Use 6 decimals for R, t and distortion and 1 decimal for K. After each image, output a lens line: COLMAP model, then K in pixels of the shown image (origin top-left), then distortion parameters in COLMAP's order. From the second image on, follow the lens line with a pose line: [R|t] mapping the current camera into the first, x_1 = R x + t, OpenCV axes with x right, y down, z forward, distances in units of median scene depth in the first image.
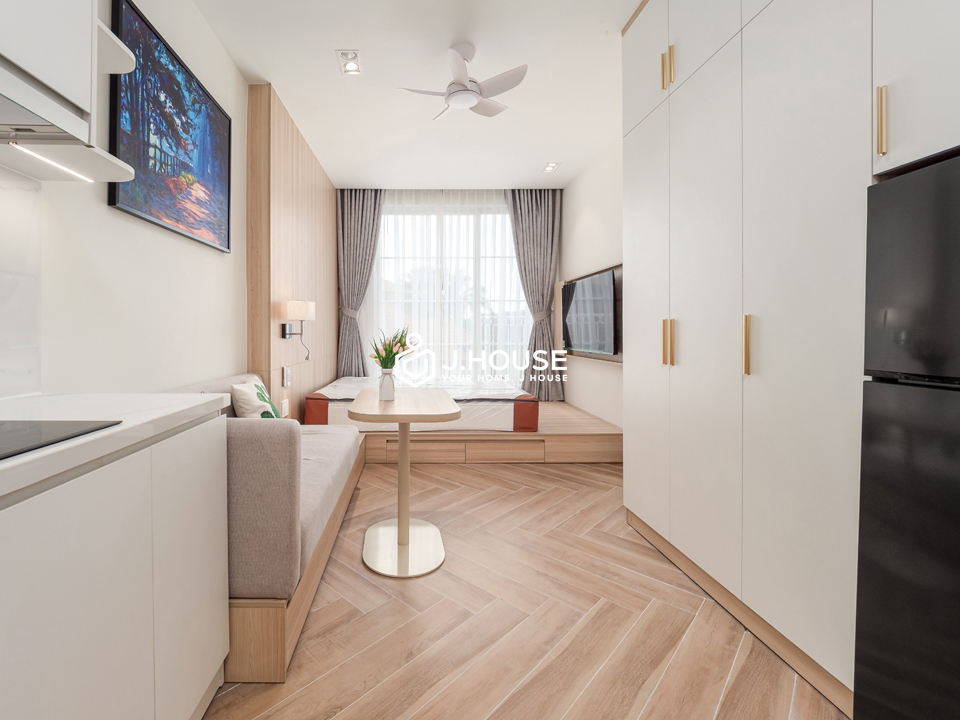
lens RADIAL K [[431.8, 0, 388.9], [0, 431.8, 336.6], [0, 0, 1]] dist [-0.001185, -0.000425]
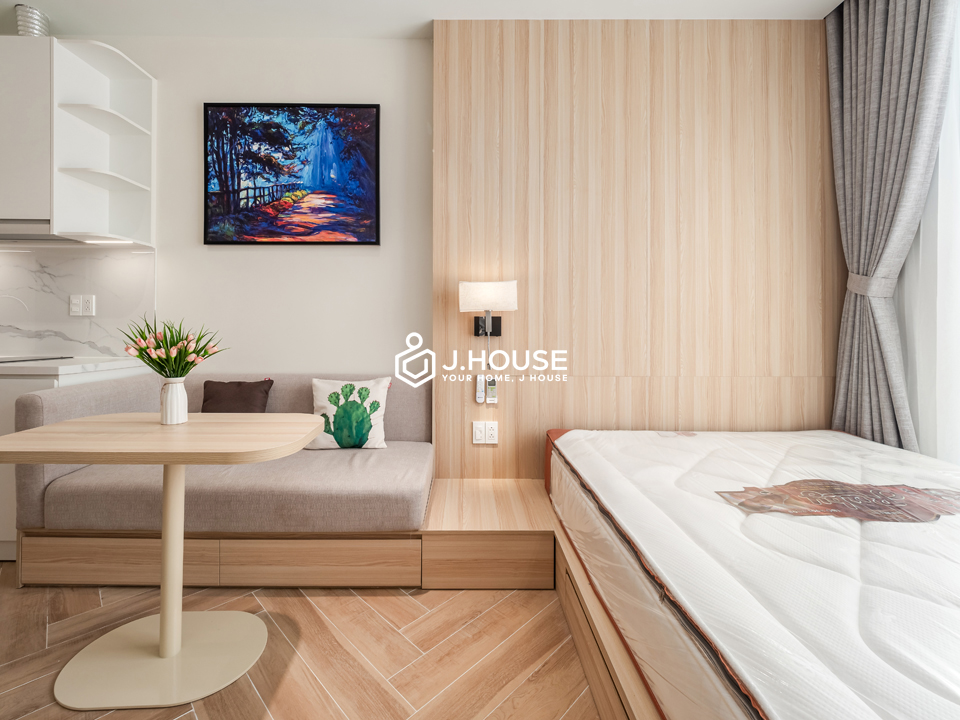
lens RADIAL K [[416.6, 0, 466.4], [0, 416.6, 327.9], [0, 0, 1]] dist [-0.001268, -0.000430]
pose [[0.059859, -0.006653, -0.998185, 0.313640], [-0.016172, 0.999840, -0.007634, -0.003294], [0.998076, 0.016600, 0.059742, 0.640905]]
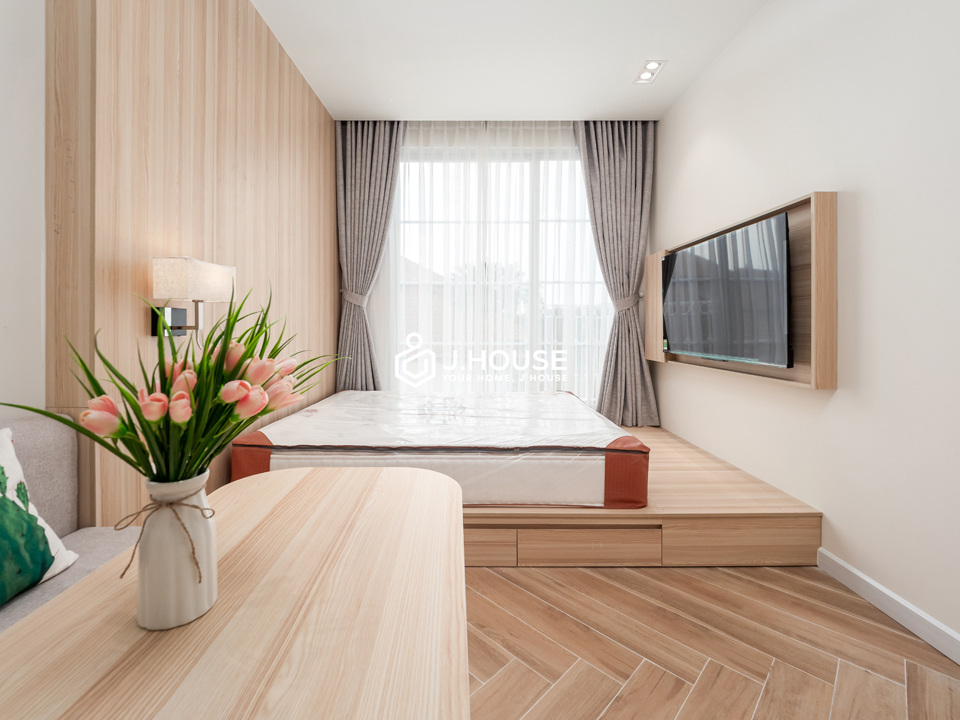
lens RADIAL K [[416.6, 0, 466.4], [0, 416.6, 327.9], [0, 0, 1]] dist [-0.001268, -0.000430]
pose [[0.998751, 0.003746, 0.049823, 0.062246], [-0.003276, 0.999949, -0.009503, -0.001492], [-0.049856, 0.009328, 0.998713, 0.342965]]
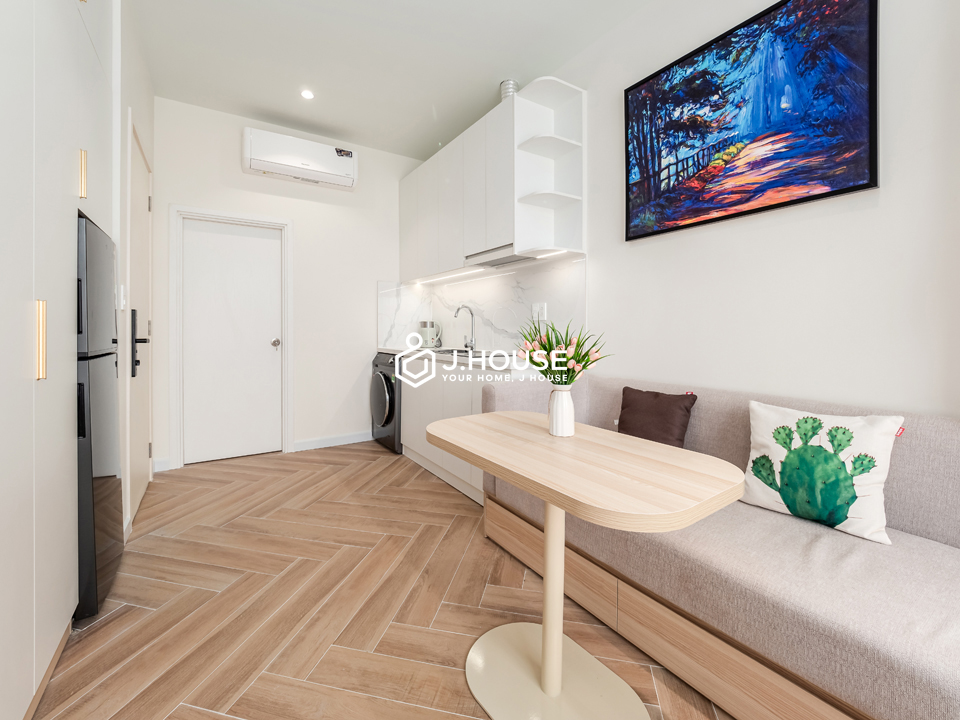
lens RADIAL K [[408.8, 0, 480.6], [0, 408.8, 335.9], [0, 0, 1]] dist [-0.013266, -0.000127]
pose [[-0.803890, 0.000171, -0.594778, 0.197843], [-0.012775, 0.999764, 0.017554, -0.001499], [0.594641, 0.021709, -0.803698, 0.628453]]
